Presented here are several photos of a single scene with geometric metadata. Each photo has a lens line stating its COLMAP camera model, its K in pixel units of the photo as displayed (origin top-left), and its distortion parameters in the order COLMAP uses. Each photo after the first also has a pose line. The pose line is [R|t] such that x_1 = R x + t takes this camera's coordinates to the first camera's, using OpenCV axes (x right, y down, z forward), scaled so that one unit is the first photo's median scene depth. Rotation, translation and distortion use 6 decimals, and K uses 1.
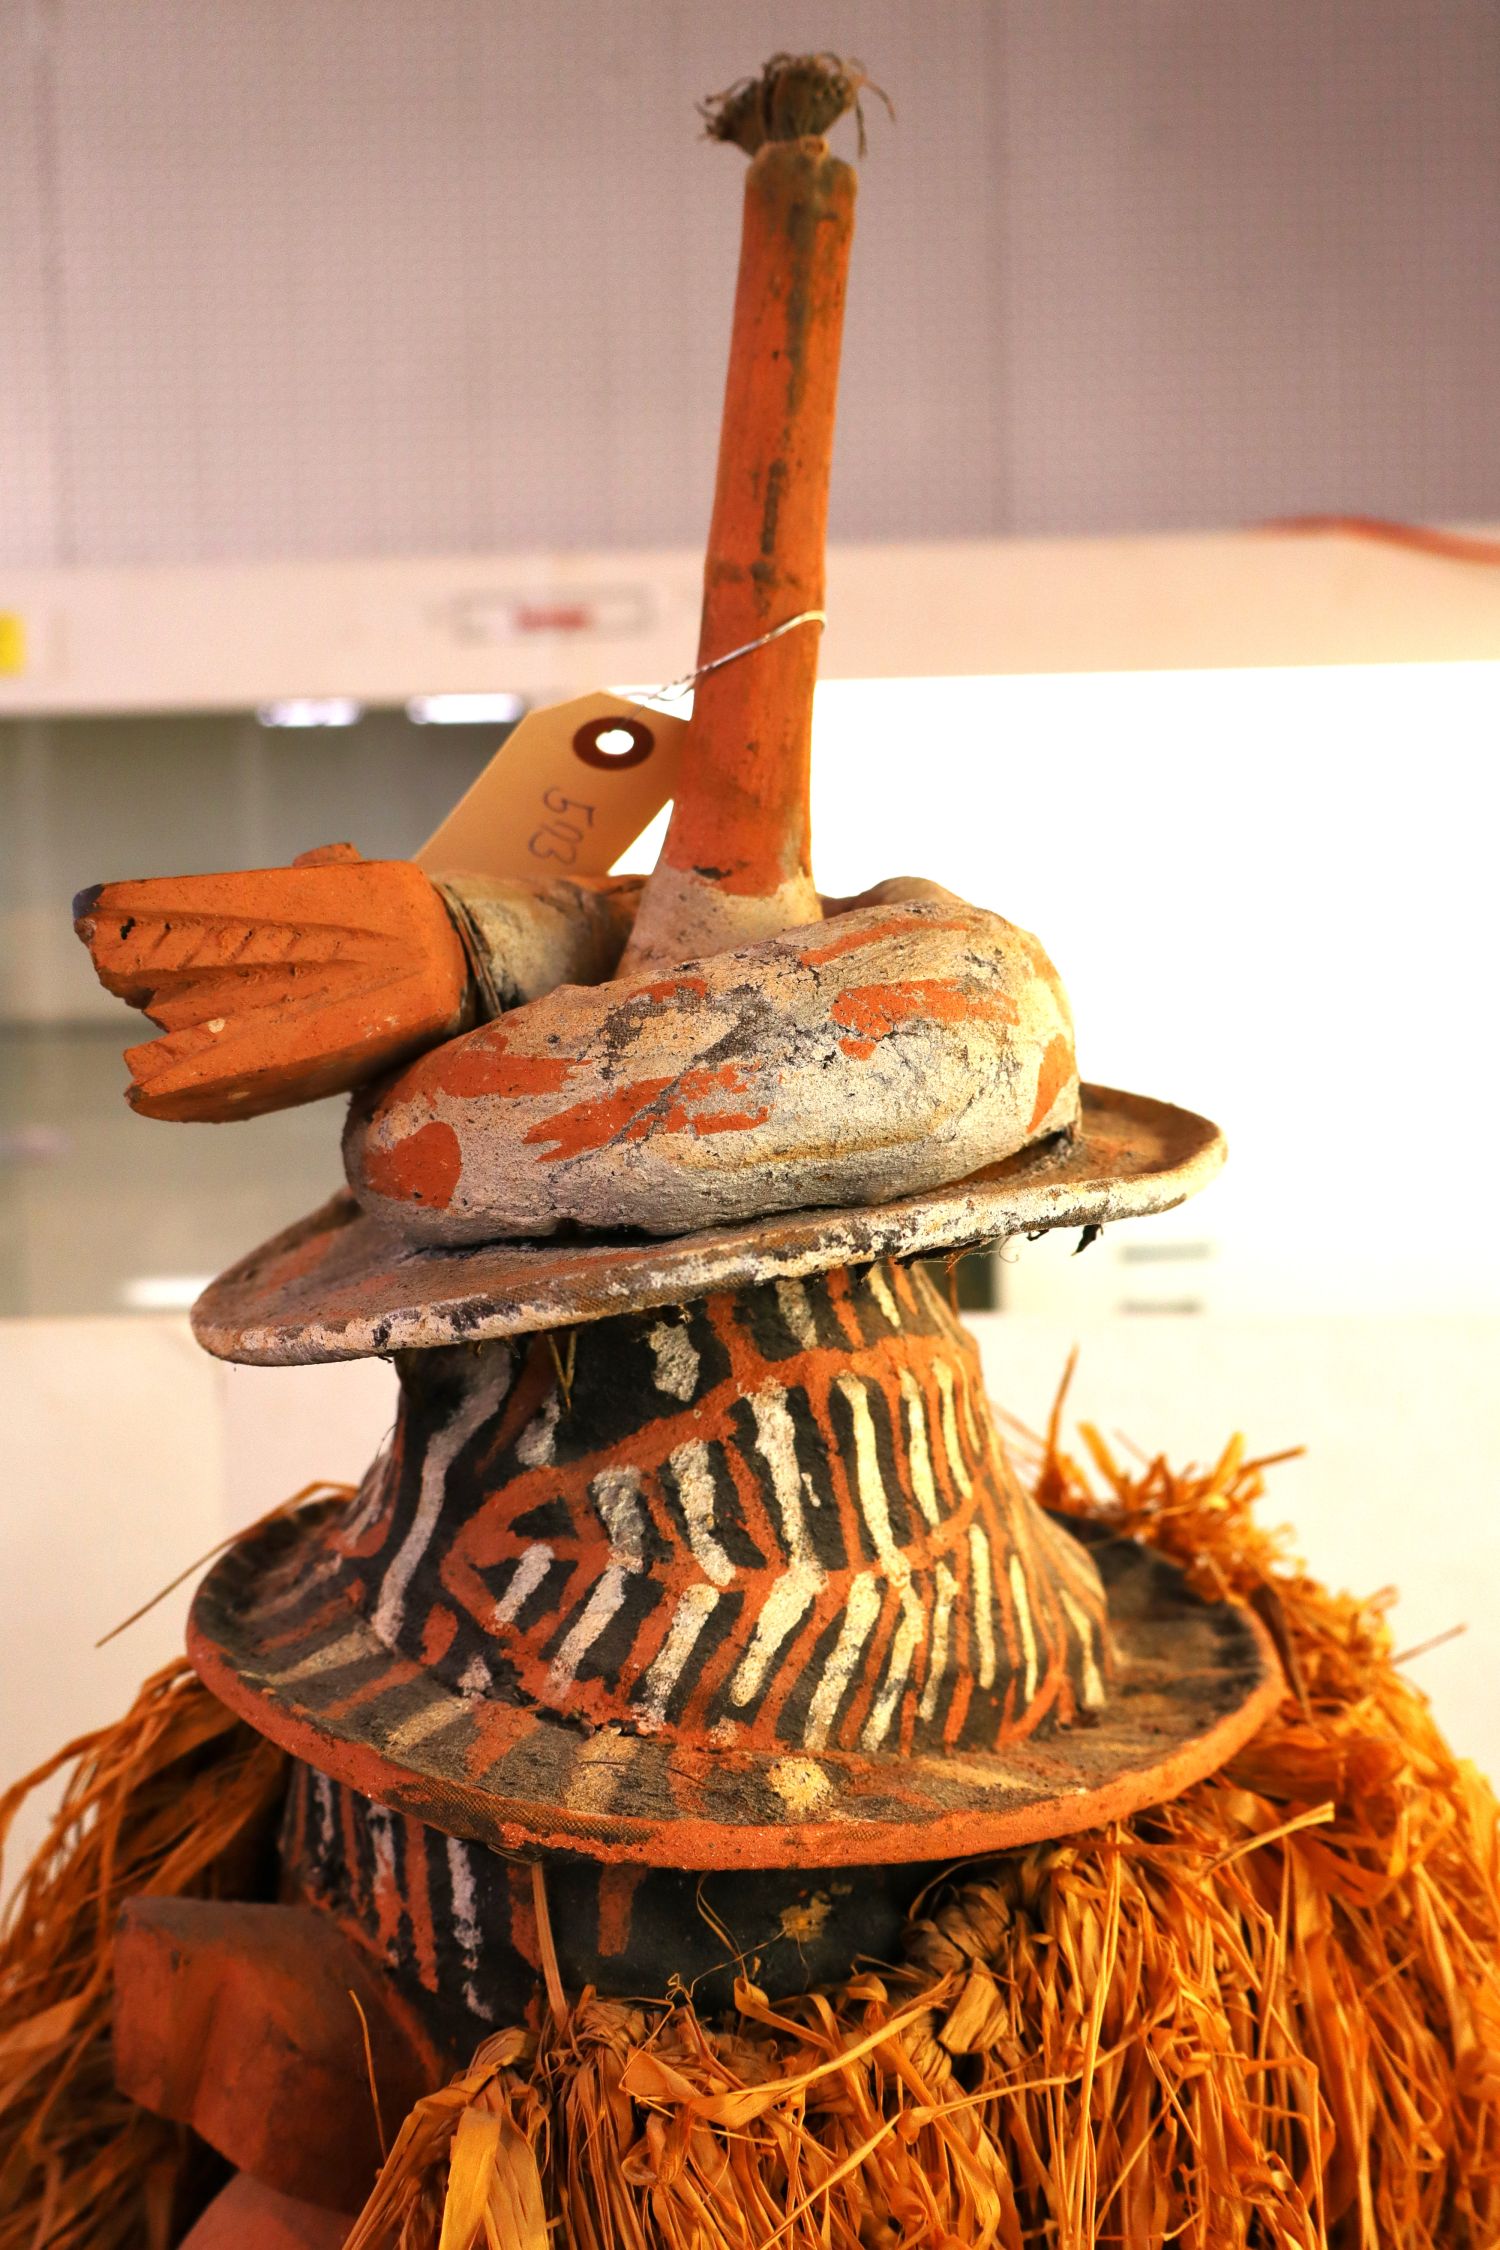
lens RADIAL K [[2368.5, 0, 753.1], [0, 2368.5, 1117.2], [0, 0, 1]] dist [0.016440, 0.000000]
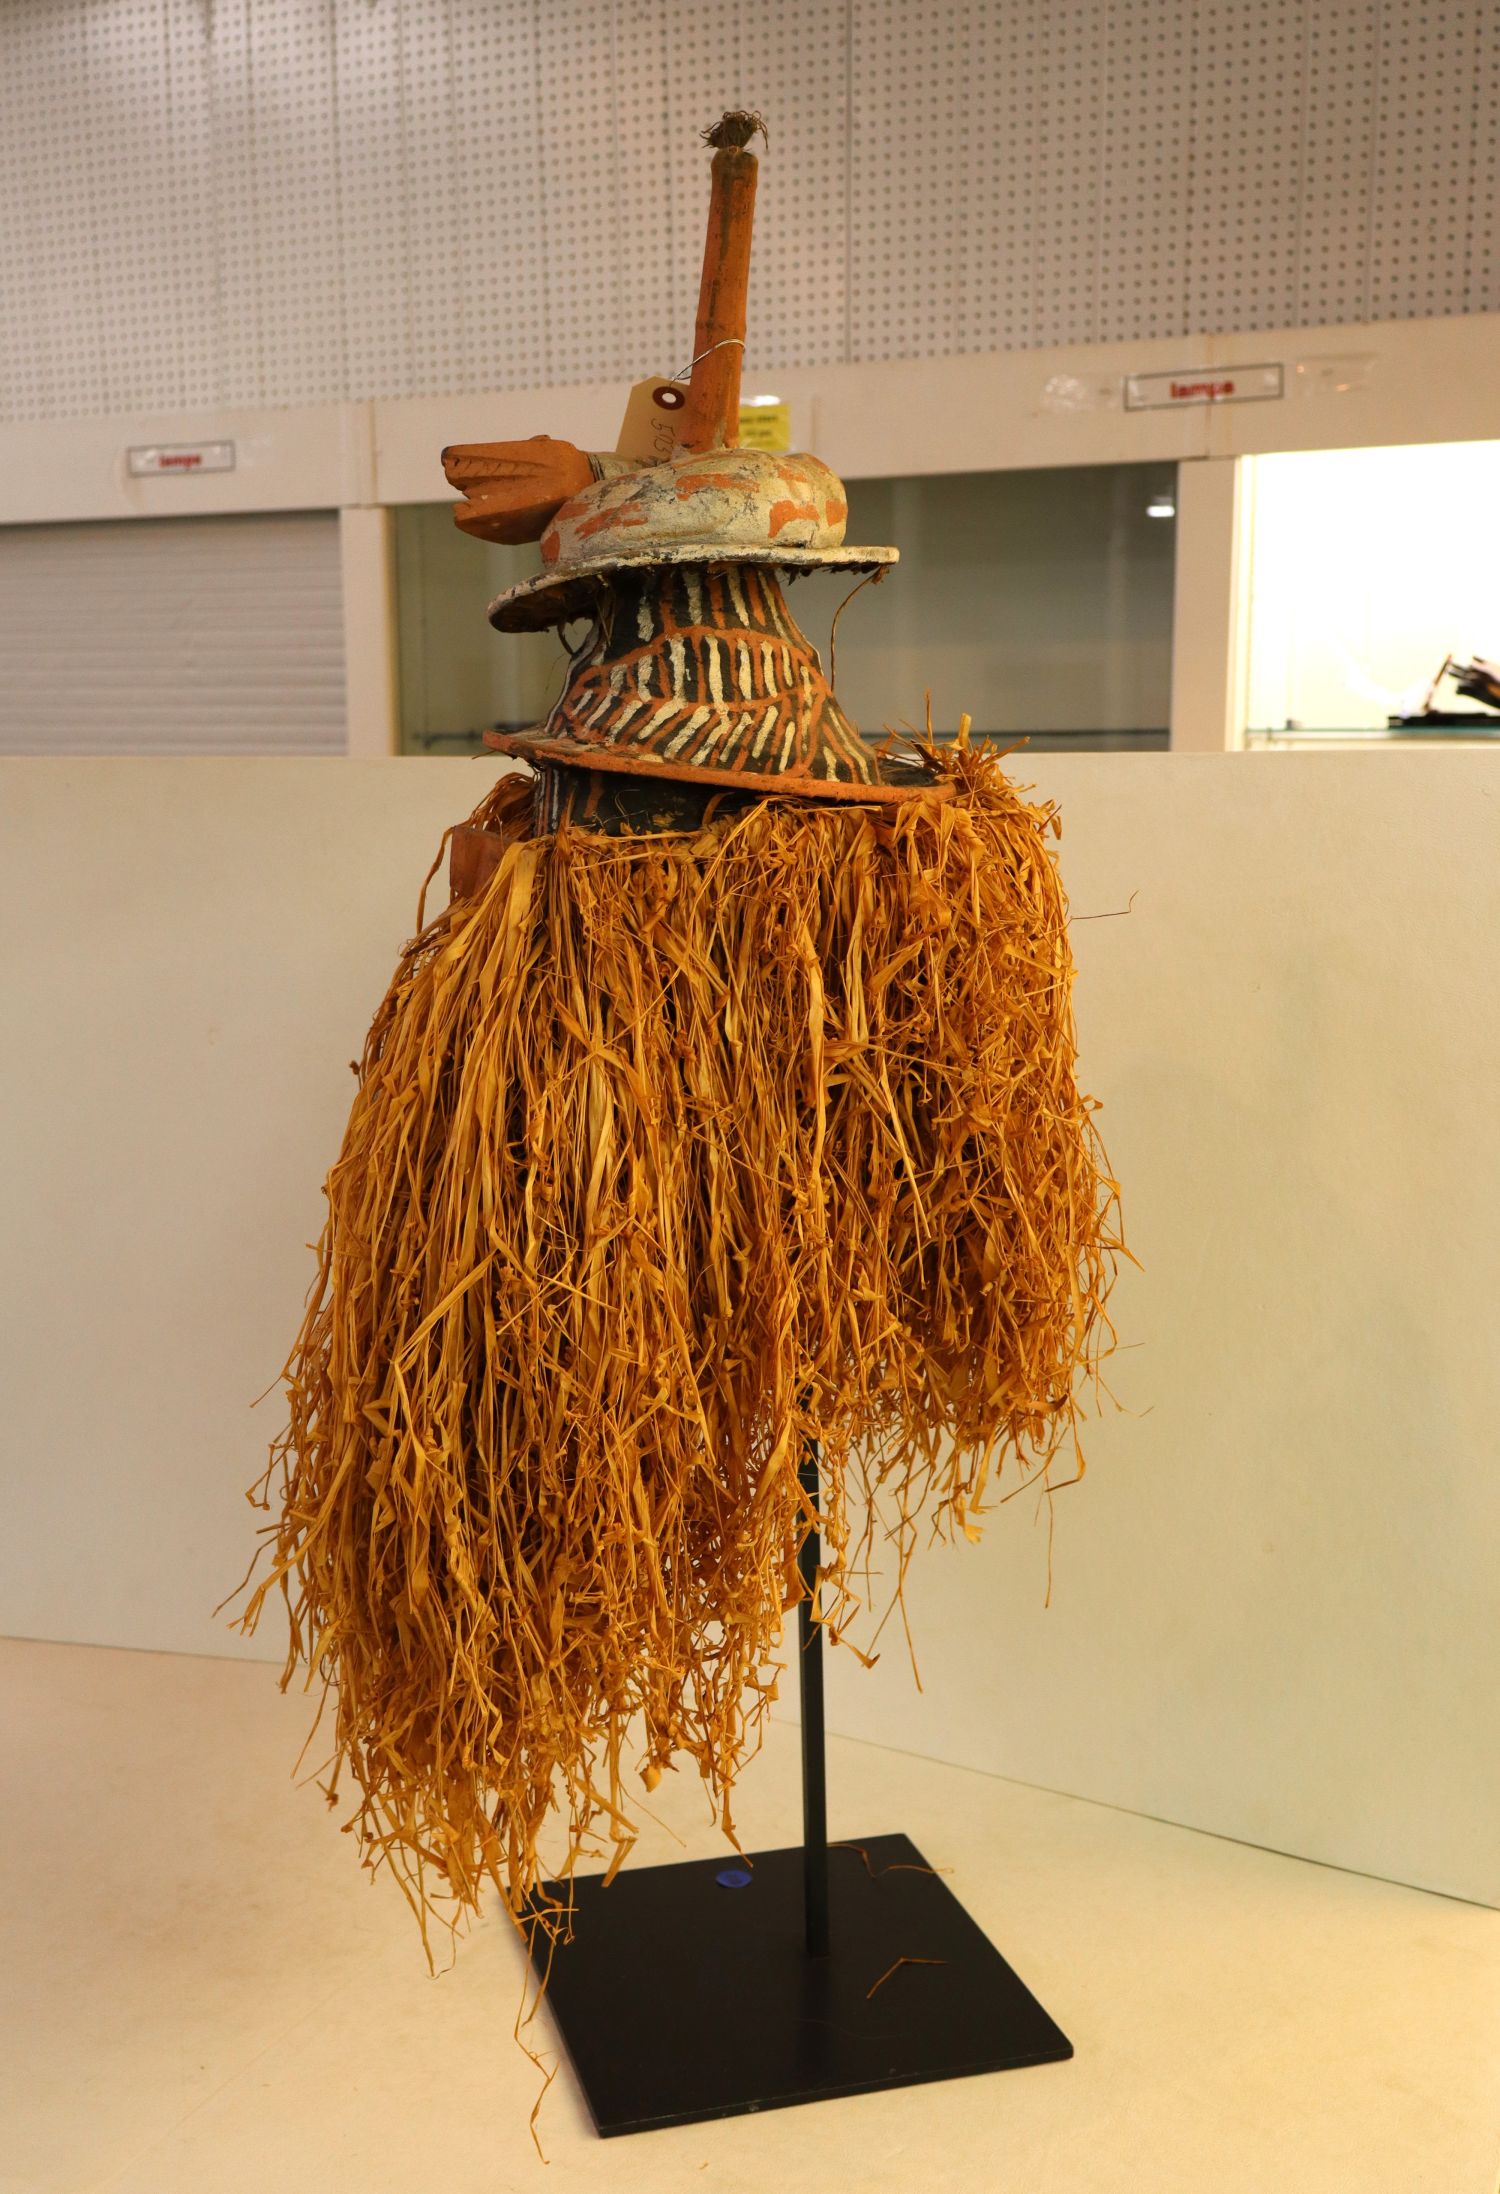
lens RADIAL K [[2372.9, 0, 755.0], [0, 2372.9, 1119.7], [0, 0, 1]] dist [0.004144, 0.000000]
pose [[0.926567, 0.072338, -0.369109, 1.134318], [-0.044007, 0.995441, 0.084615, 0.433064], [0.373547, -0.062158, 0.925526, -1.501108]]
